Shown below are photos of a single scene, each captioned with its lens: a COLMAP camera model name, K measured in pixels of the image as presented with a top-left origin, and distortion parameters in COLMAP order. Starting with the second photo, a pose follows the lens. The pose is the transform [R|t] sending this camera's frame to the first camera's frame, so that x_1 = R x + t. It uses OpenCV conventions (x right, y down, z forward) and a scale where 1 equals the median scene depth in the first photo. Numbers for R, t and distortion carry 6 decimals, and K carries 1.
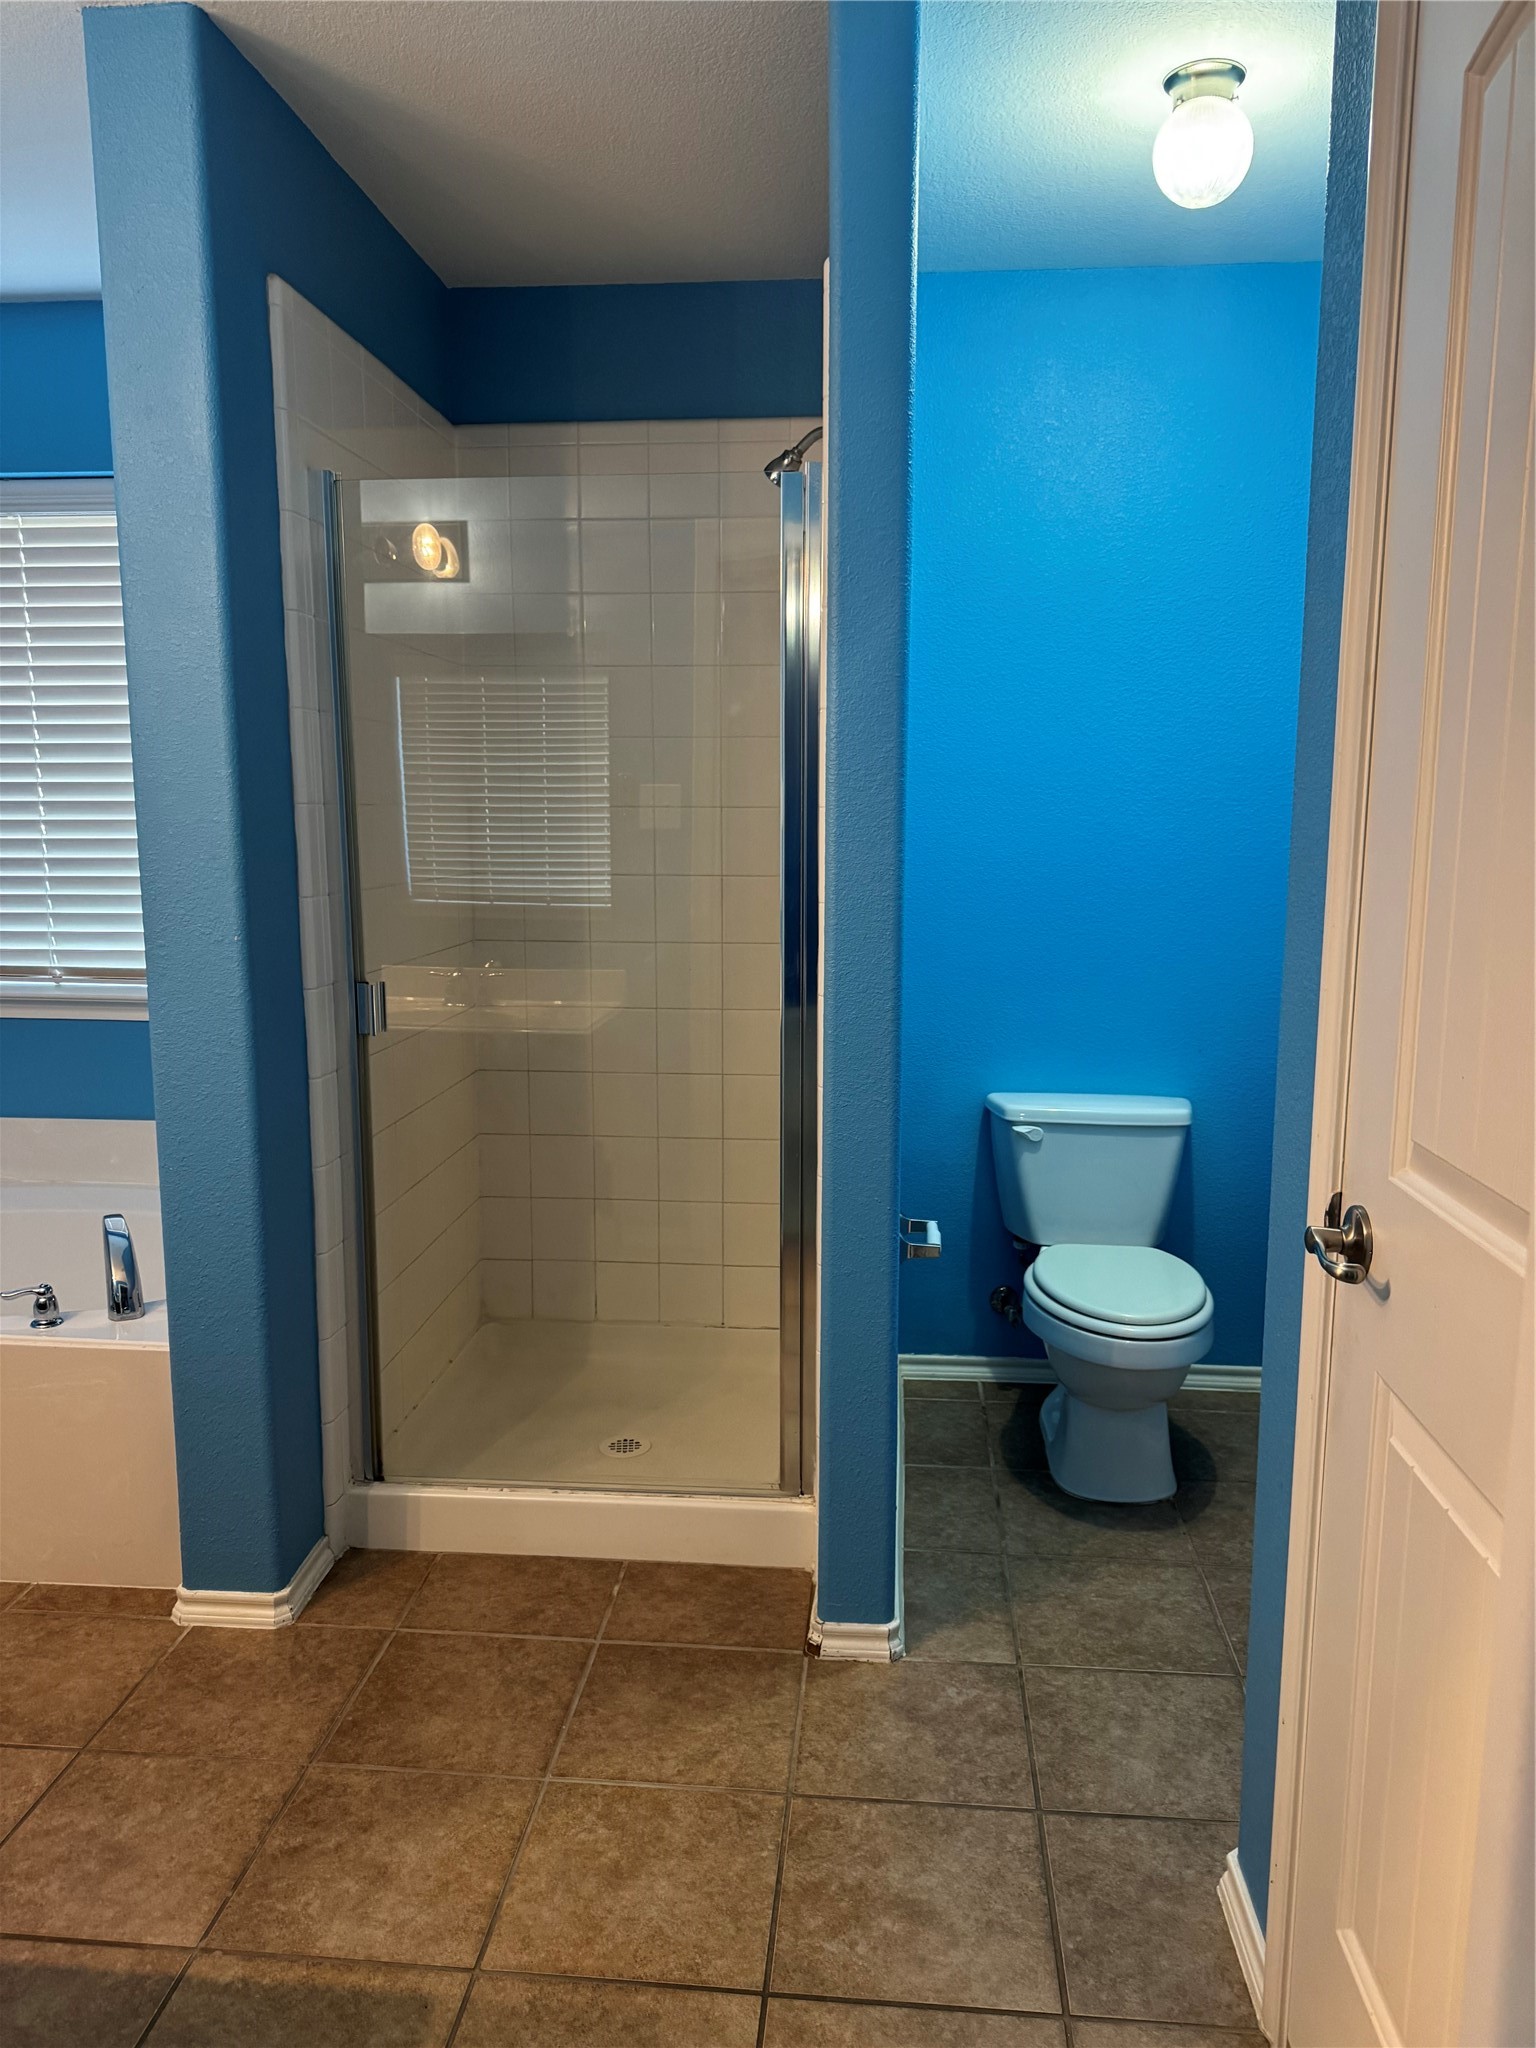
lens RADIAL K [[1453.6, 0, 771.8], [0, 1453.6, 1024.6], [0, 0, 1]] dist [0.028494, -0.004781]
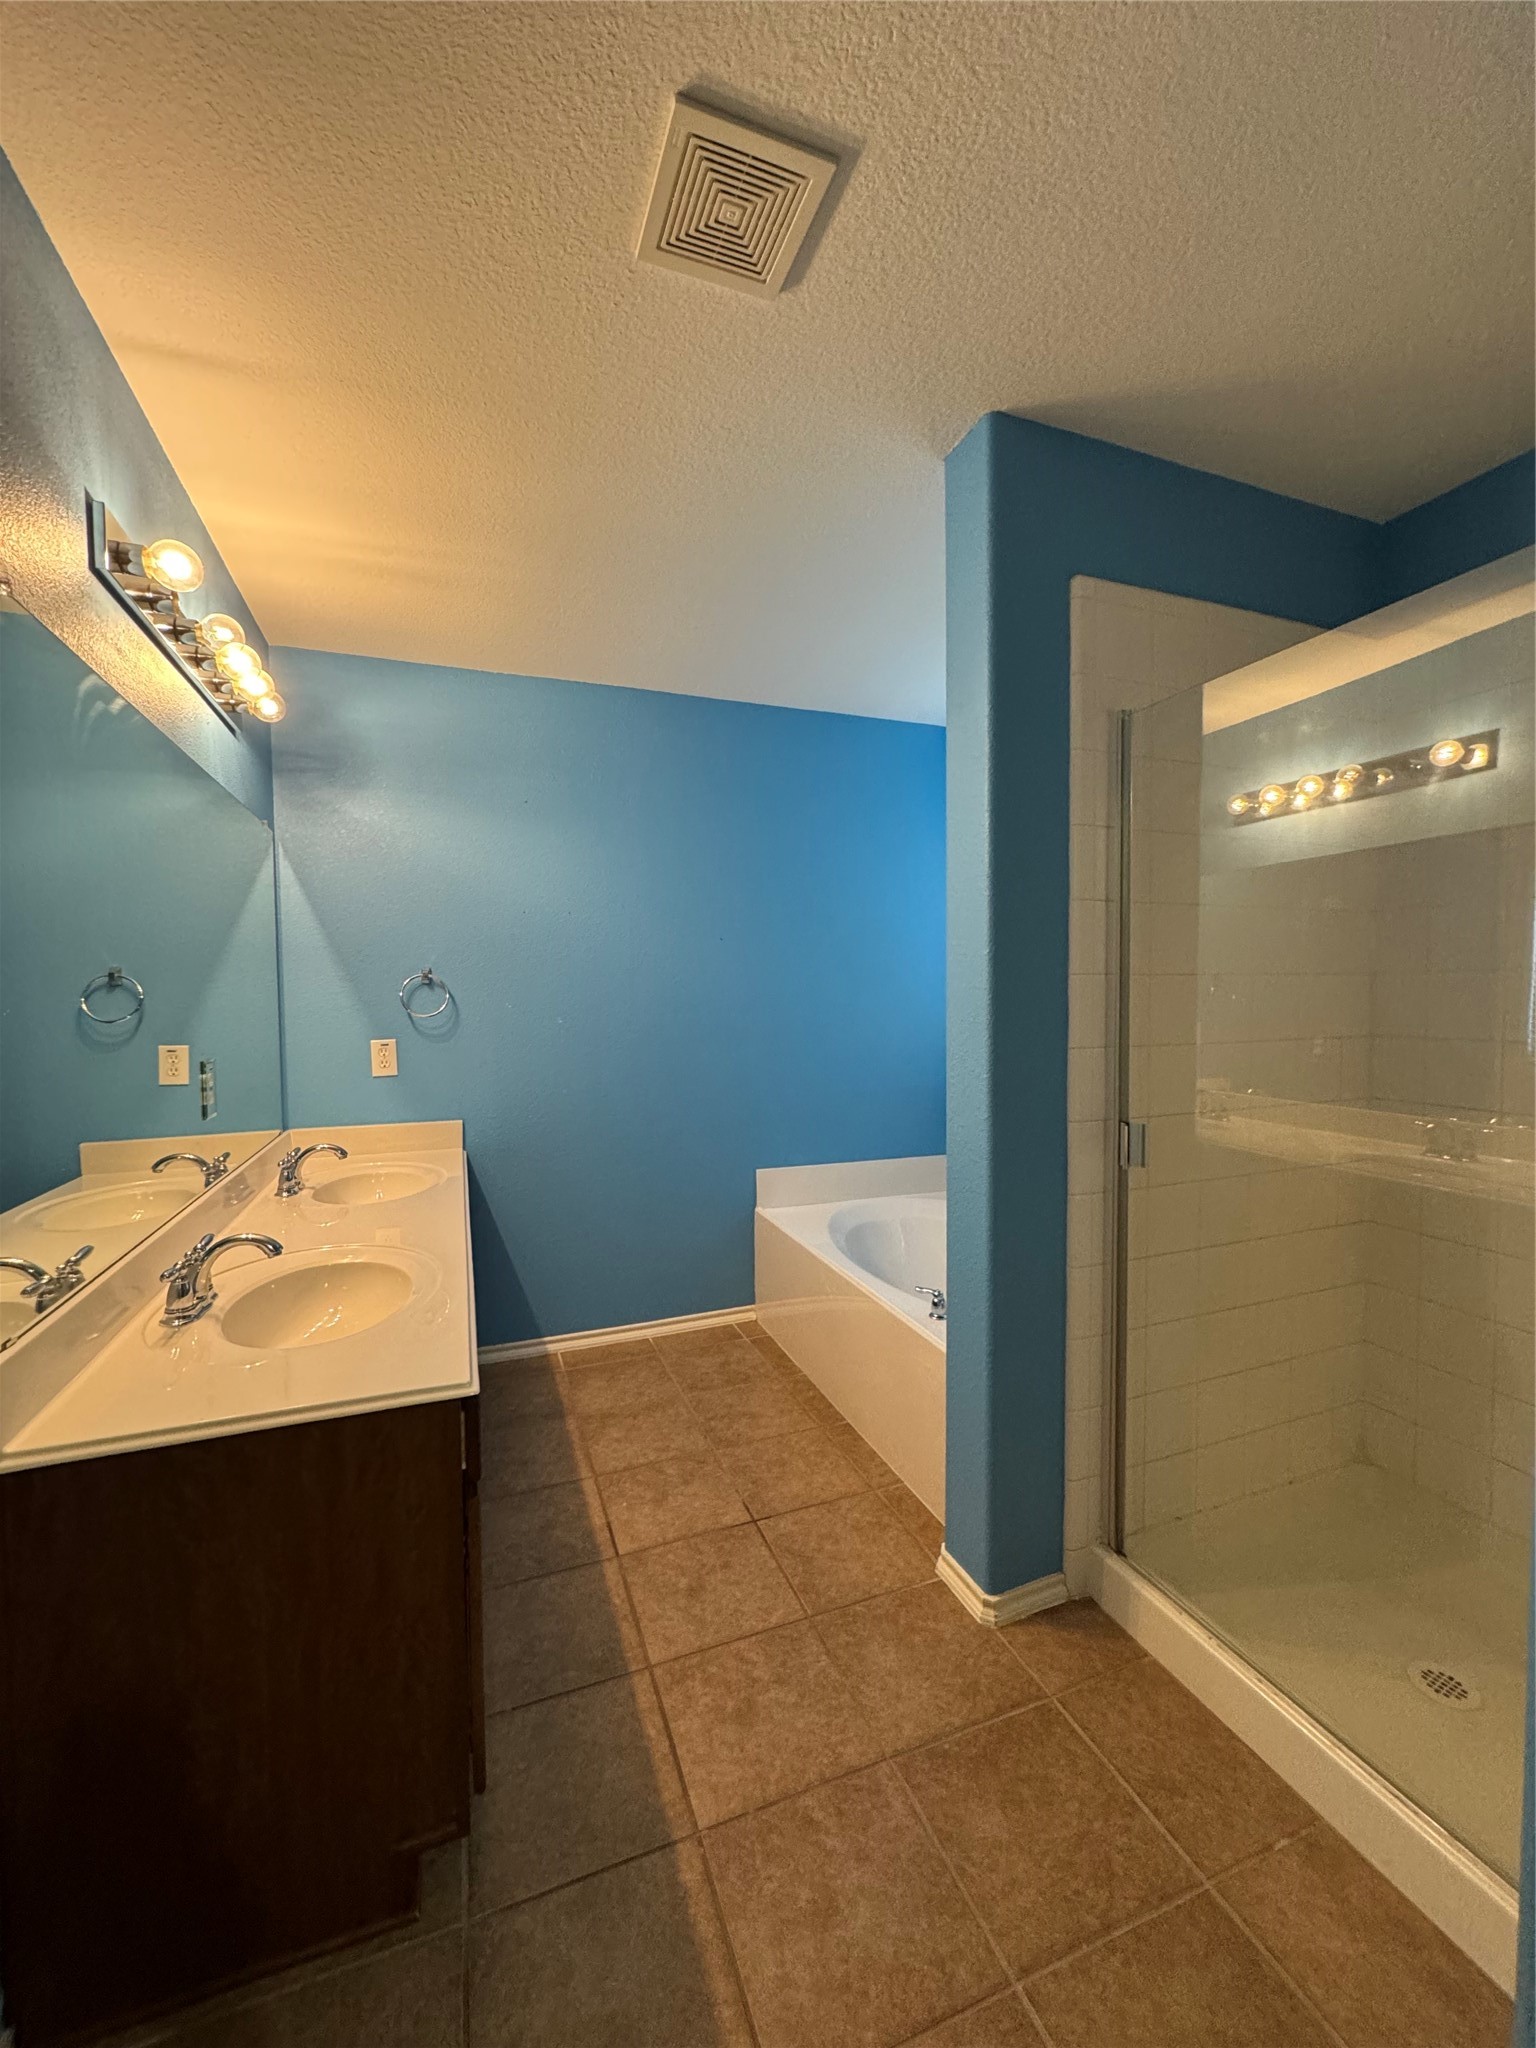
lens RADIAL K [[823.4, 0, 774.7], [0, 823.4, 1040.4], [0, 0, 1]] dist [0.004755, 0.000067]
pose [[0.440381, 0.053849, -0.896195, 0.192285], [-0.125648, 0.992073, -0.002132, -0.060841], [0.888975, 0.113544, 0.443656, 0.470943]]
